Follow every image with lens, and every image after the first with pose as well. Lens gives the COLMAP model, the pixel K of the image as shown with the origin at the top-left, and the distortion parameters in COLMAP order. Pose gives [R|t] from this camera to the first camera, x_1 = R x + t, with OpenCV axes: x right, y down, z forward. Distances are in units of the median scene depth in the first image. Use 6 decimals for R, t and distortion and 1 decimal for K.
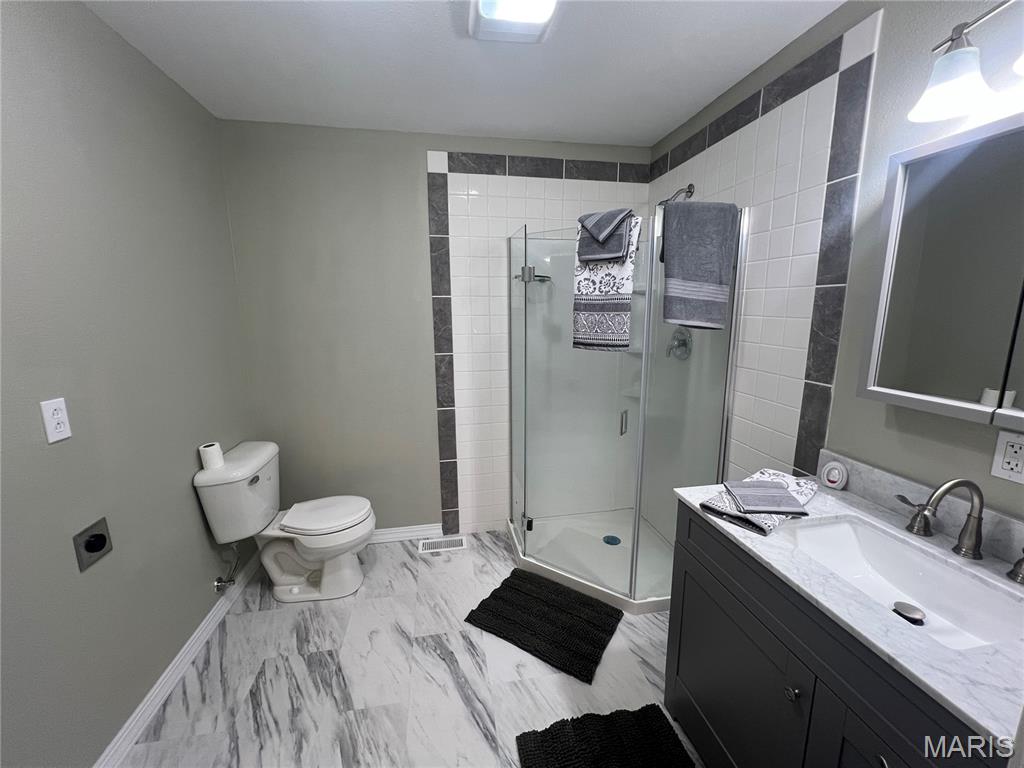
lens RADIAL K [[416.0, 0, 512.0], [0, 416.0, 384.0], [0, 0, 1]] dist [0.002146, 0.000515]
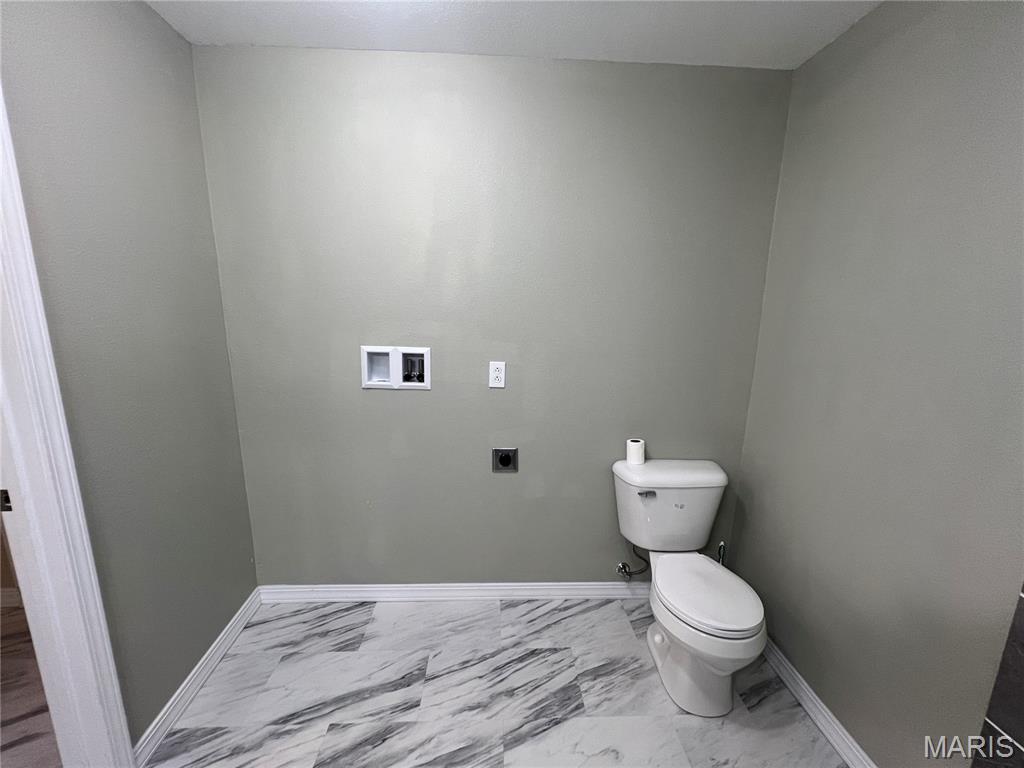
lens RADIAL K [[416.0, 0, 512.0], [0, 416.0, 384.0], [0, 0, 1]] dist [0.002146, 0.000515]
pose [[-0.129065, 0.201581, -0.970931, 0.316426], [-0.201446, 0.953375, 0.224714, -0.176653], [0.970959, 0.224593, -0.082439, 0.854067]]
